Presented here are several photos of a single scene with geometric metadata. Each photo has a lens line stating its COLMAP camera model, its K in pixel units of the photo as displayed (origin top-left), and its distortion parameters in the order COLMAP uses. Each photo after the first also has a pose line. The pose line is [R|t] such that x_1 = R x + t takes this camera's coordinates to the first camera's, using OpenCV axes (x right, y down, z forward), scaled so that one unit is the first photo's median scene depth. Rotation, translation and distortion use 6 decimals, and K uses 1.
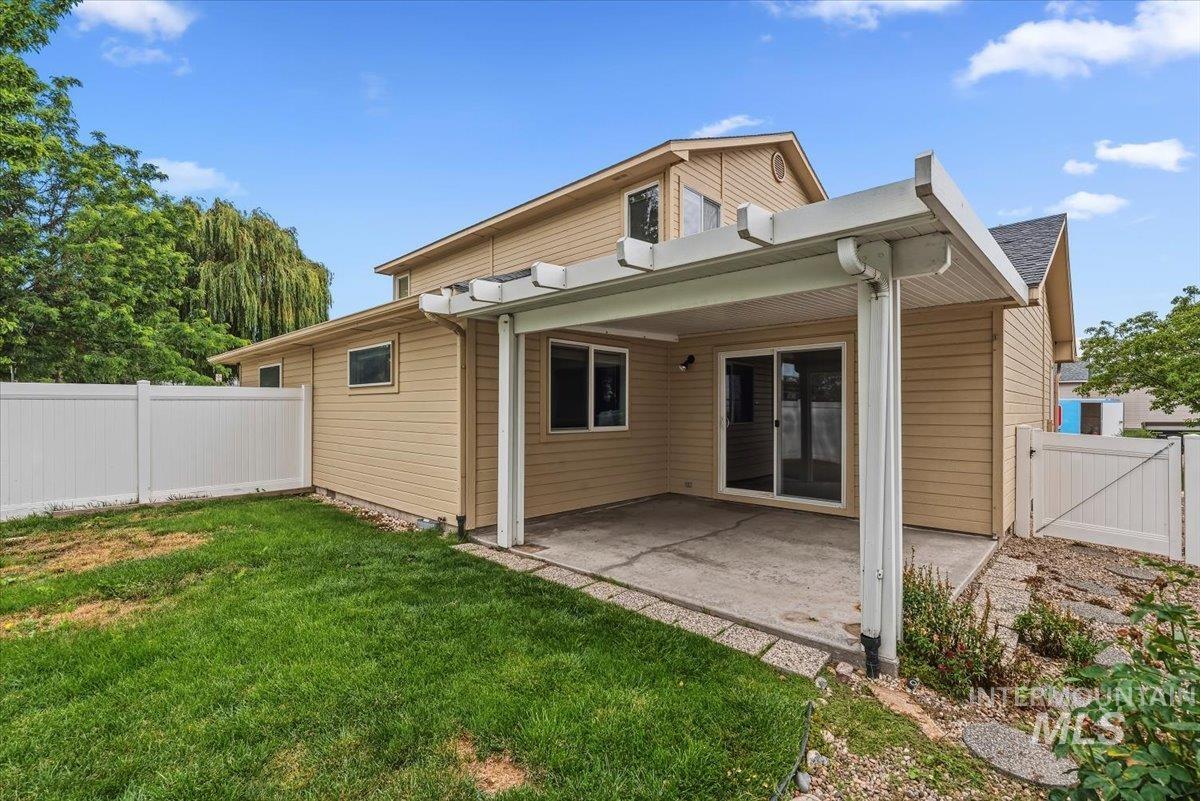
lens RADIAL K [[532.0, 0, 610.2], [0, 532.0, 405.7], [0, 0, 1]] dist [-0.001605, 0.000431]
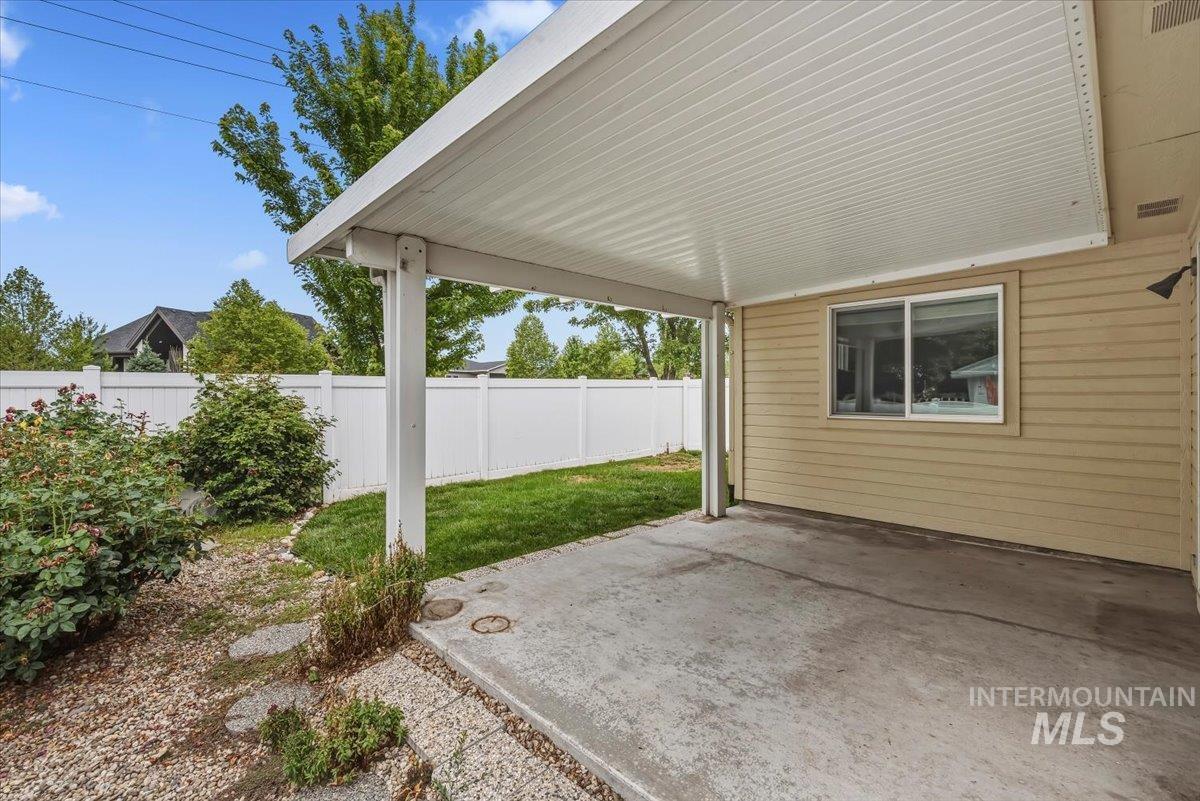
lens RADIAL K [[532.0, 0, 609.4], [0, 532.0, 398.2], [0, 0, 1]] dist [-0.001605, 0.000431]
pose [[-0.038327, 0.005954, -0.999248, 0.941019], [0.007491, 0.999956, 0.005671, 0.017086], [0.999237, -0.007268, -0.038370, 0.866536]]
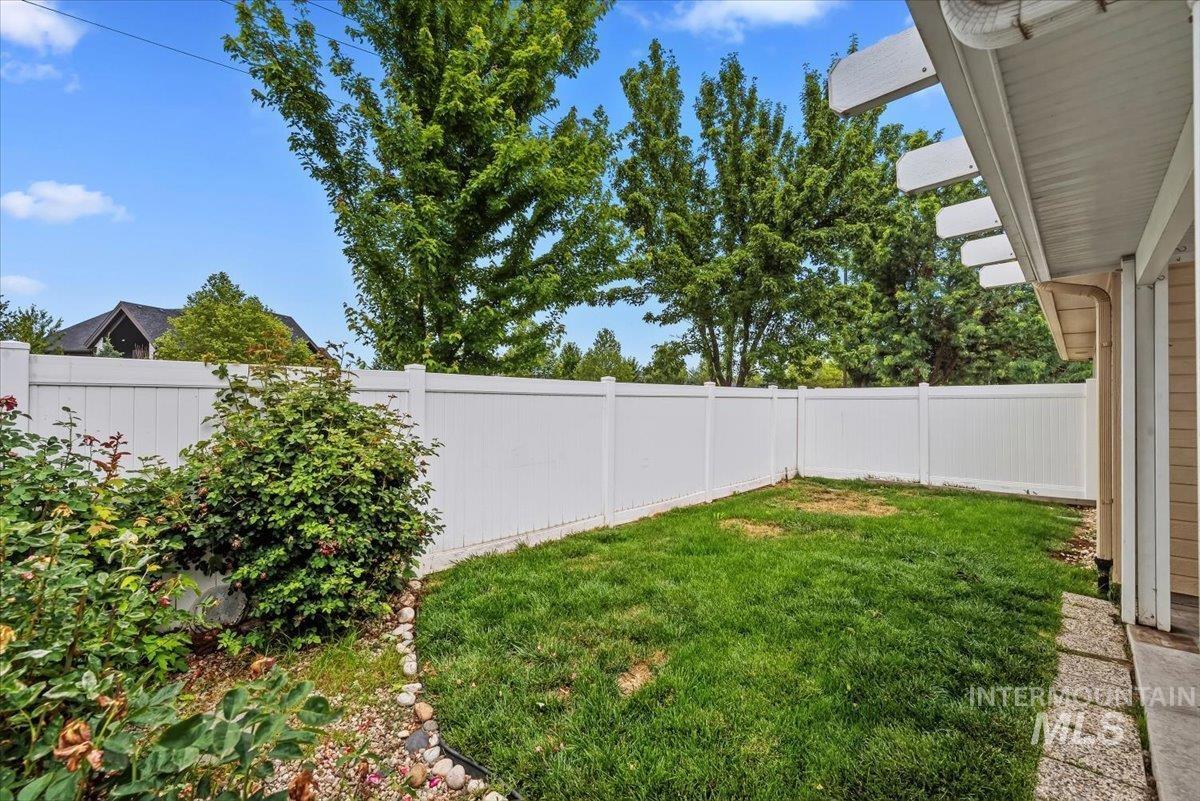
lens RADIAL K [[519.9, 0, 601.1], [0, 519.9, 398.2], [0, 0, 1]] dist [-0.000203, -0.000635]
pose [[0.008334, -0.012518, -0.999887, 0.443001], [-0.006387, 0.999901, -0.012572, 0.010953], [0.999945, 0.006491, 0.008253, 0.379055]]
